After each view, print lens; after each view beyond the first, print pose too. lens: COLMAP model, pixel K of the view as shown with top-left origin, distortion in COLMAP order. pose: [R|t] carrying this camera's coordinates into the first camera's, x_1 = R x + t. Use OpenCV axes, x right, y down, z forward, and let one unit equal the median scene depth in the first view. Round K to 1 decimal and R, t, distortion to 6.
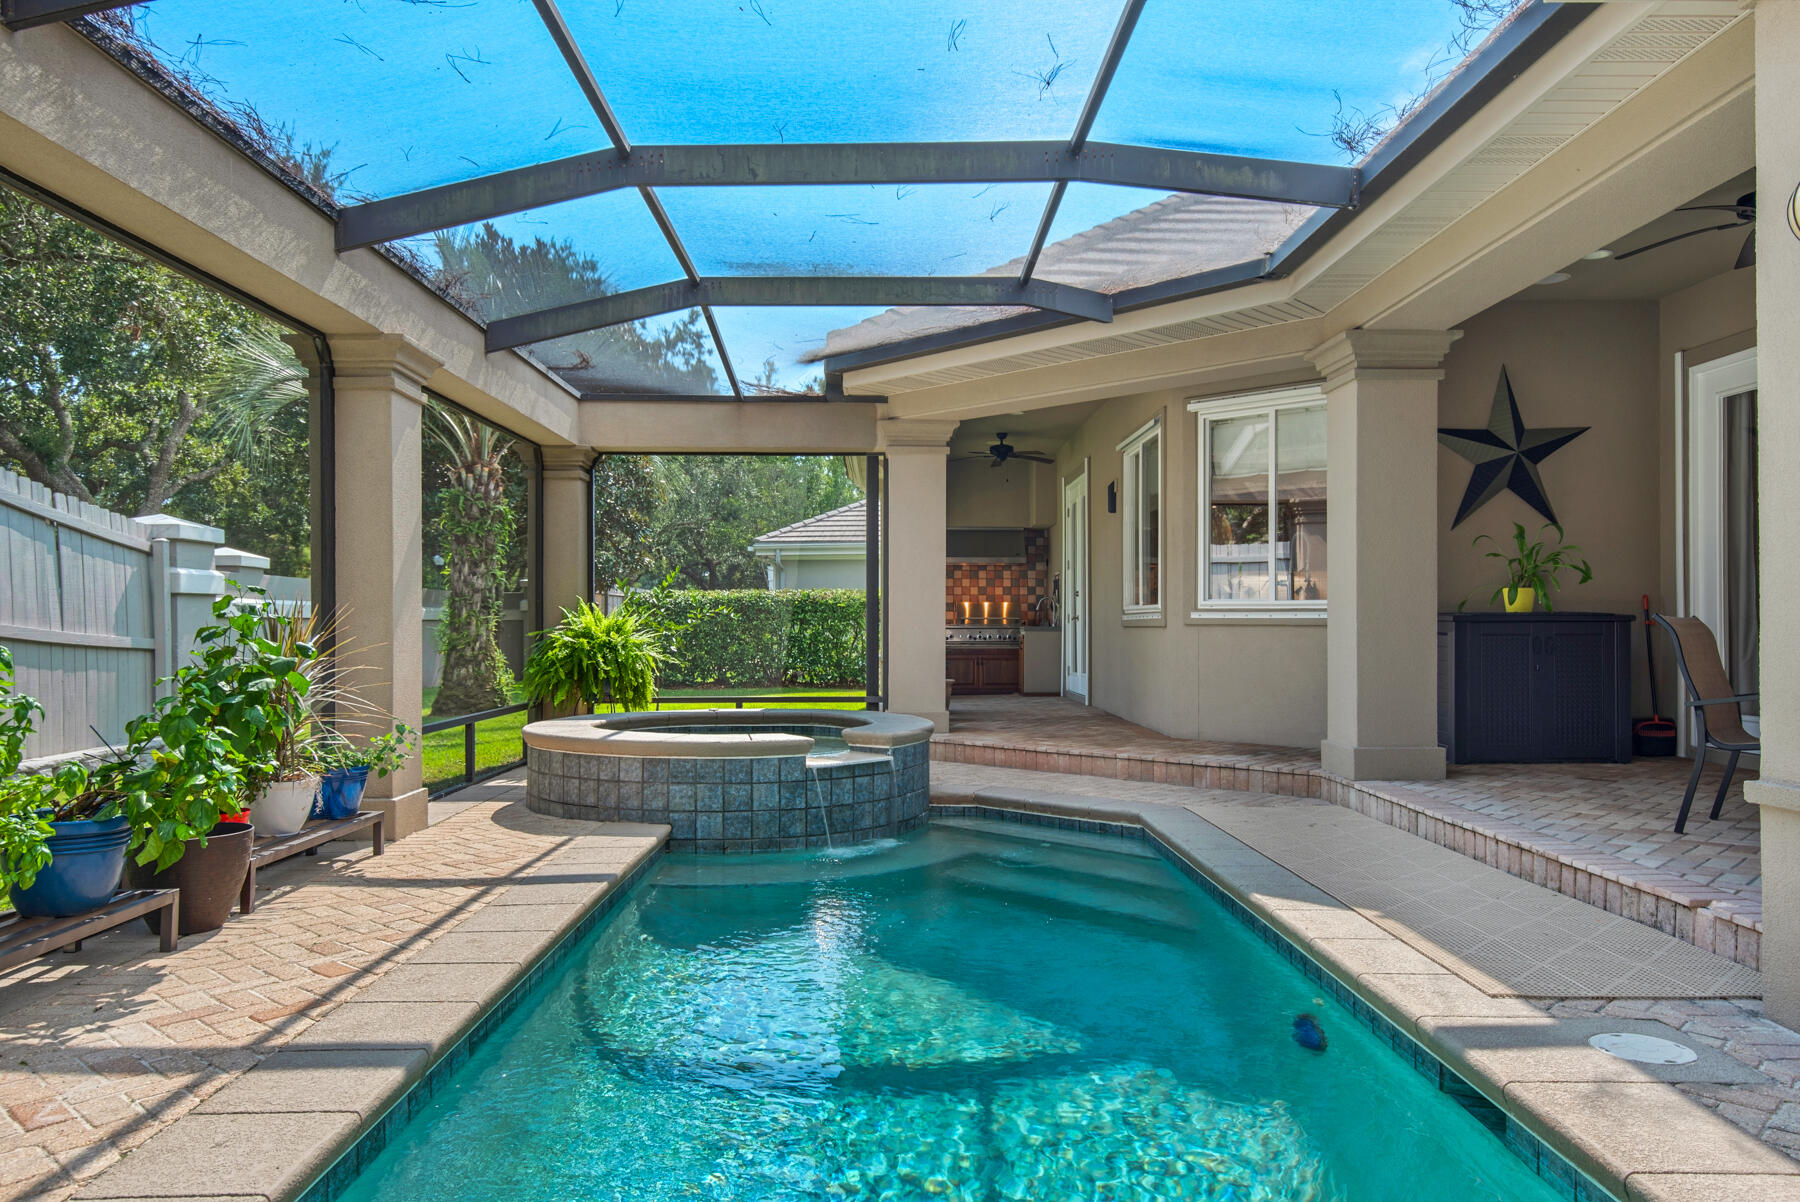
lens RADIAL K [[1250.7, 0, 902.7], [0, 1250.7, 605.0], [0, 0, 1]] dist [0.003449, 0.000623]
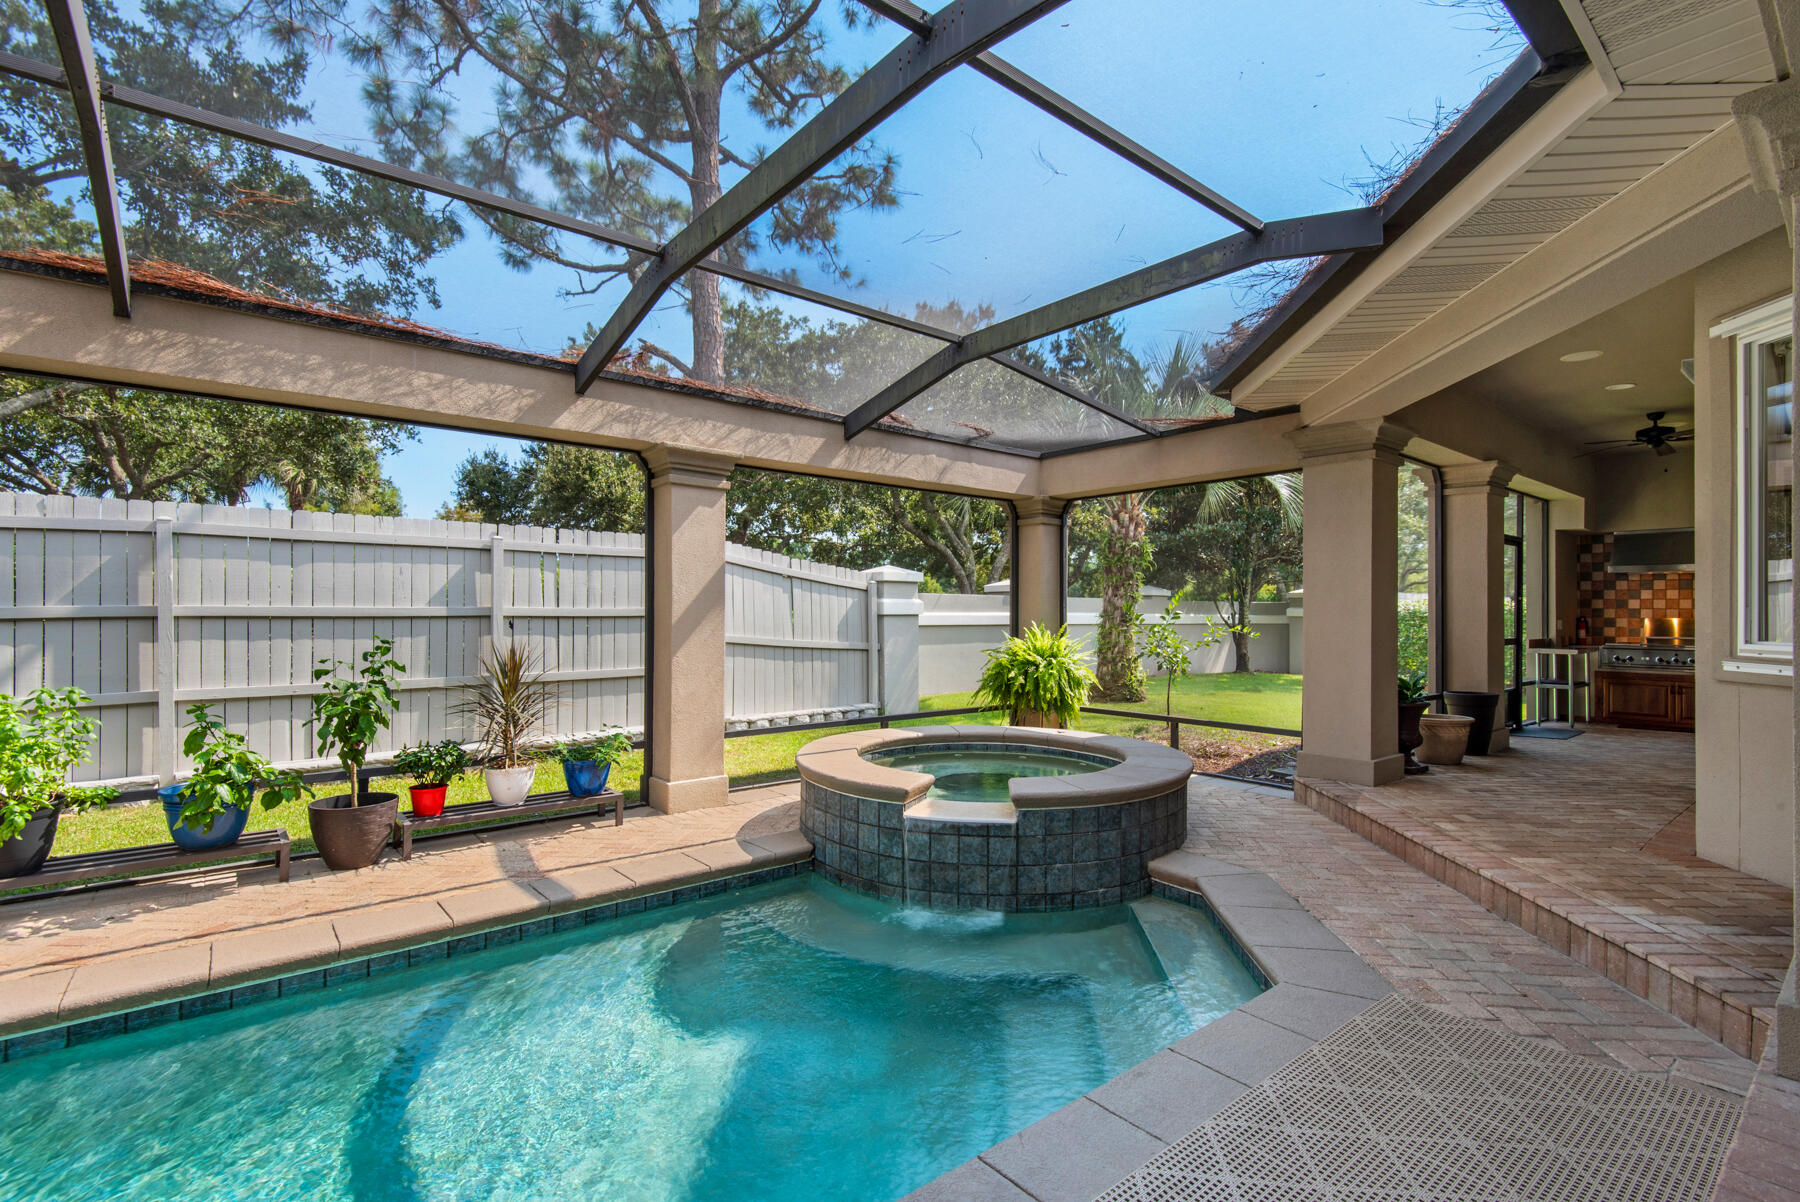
lens RADIAL K [[823.3, 0, 897.5], [0, 823.3, 612.9], [0, 0, 1]] dist [0.011297, -0.000758]
pose [[0.617922, 0.002564, -0.786236, 0.275590], [0.007511, 0.999930, 0.009164, -0.022632], [0.786204, -0.011568, 0.617859, 0.391146]]
